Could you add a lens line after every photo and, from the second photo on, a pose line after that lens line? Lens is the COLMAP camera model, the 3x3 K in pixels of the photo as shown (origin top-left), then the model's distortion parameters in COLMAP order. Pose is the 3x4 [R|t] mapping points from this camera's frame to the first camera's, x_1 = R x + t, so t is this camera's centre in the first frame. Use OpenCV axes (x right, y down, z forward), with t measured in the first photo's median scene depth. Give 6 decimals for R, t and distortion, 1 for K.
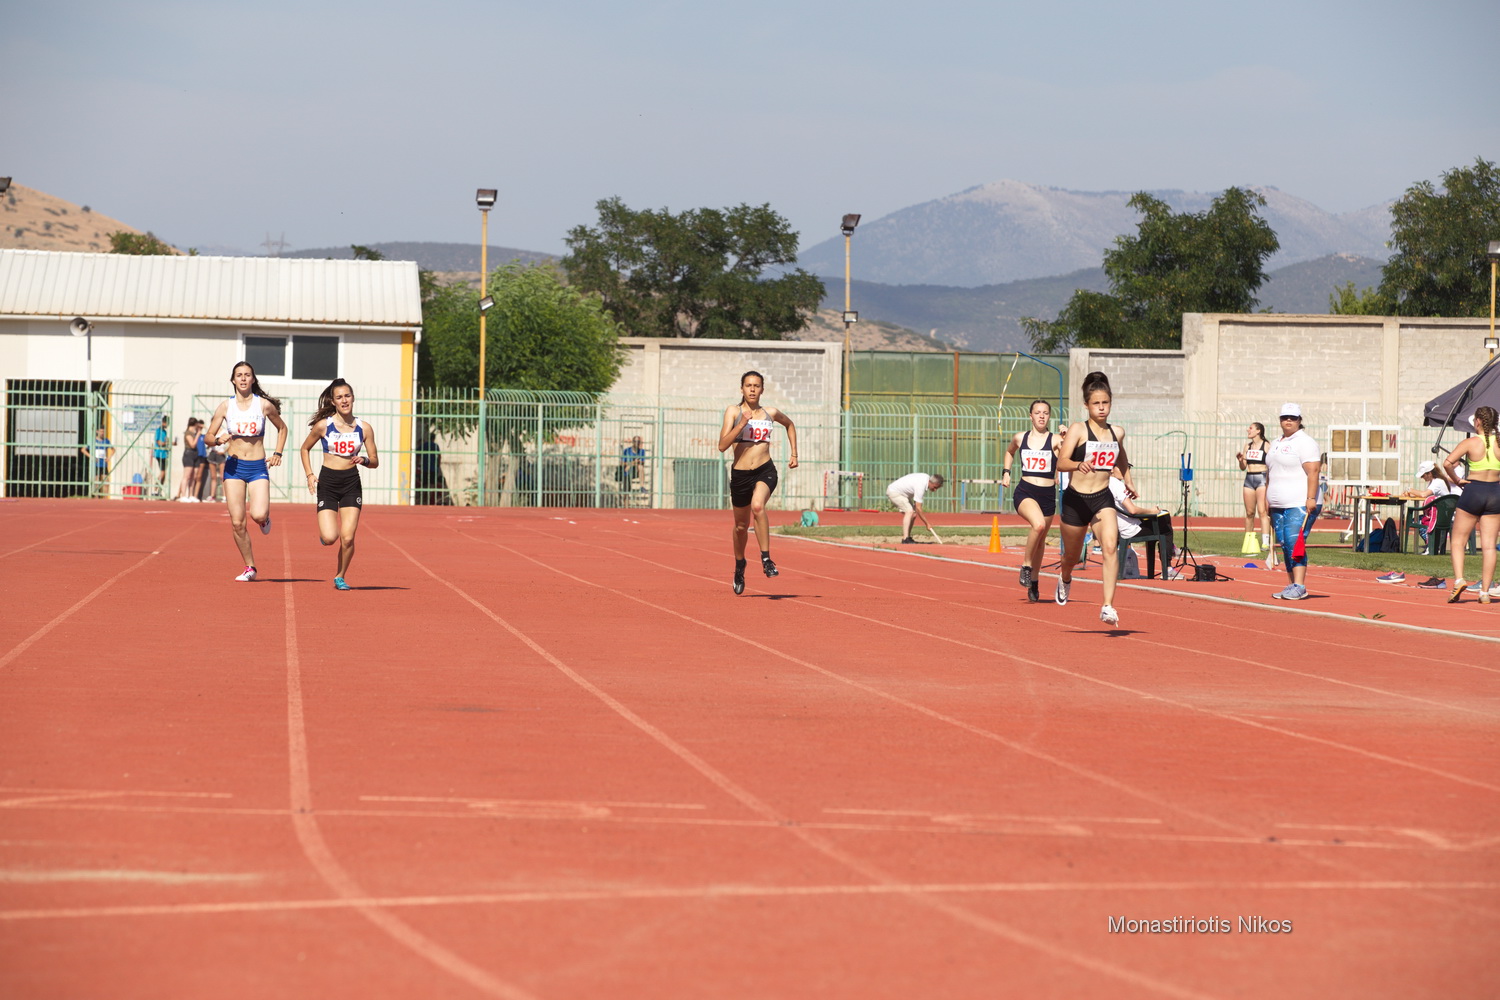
lens RADIAL K [[6762.2, 0, 750.2], [0, 6762.2, 496.3], [0, 0, 1]] dist [0.957751, 0.000000]
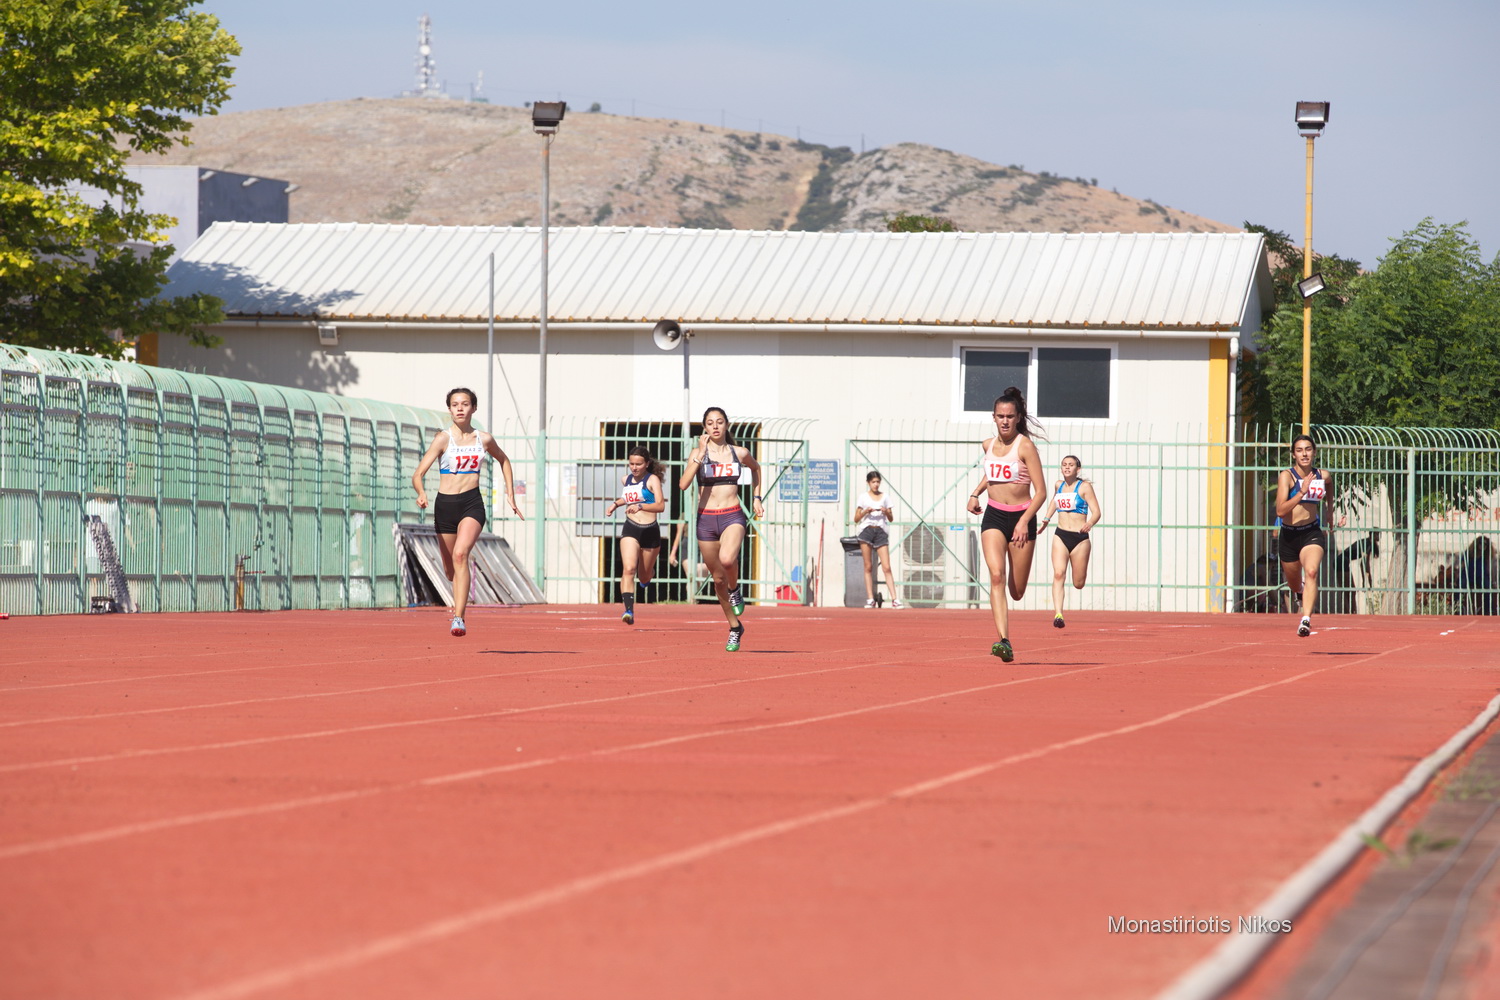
lens RADIAL K [[8449.7, 0, 757.5], [0, 8449.7, 488.8], [0, 0, 1]] dist [1.940878, 0.000000]
pose [[0.986907, -0.008987, -0.161040, 0.034835], [0.006615, 0.999862, -0.015262, 0.001554], [0.161155, 0.013997, 0.986830, 0.210383]]
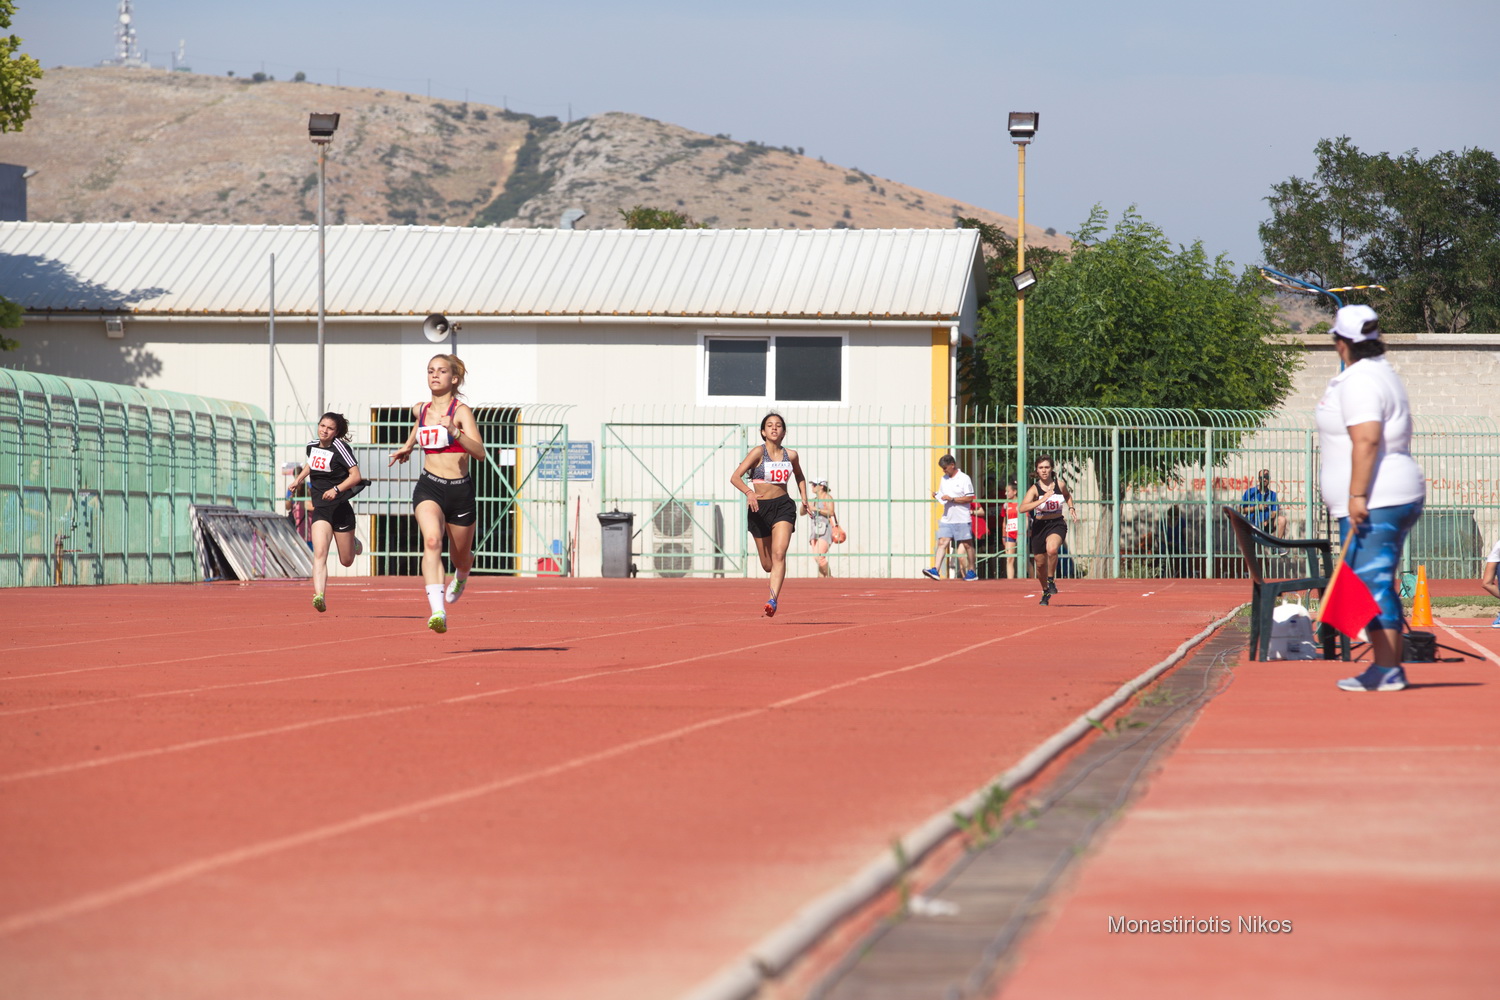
lens RADIAL K [[8449.7, 0, 745.2], [0, 8449.7, 504.0], [0, 0, 1]] dist [1.940878, 0.000000]
pose [[0.991552, -0.016439, -0.128666, 0.040441], [0.015350, 0.999838, -0.009449, 0.001514], [0.128800, 0.007395, 0.991643, 0.144143]]
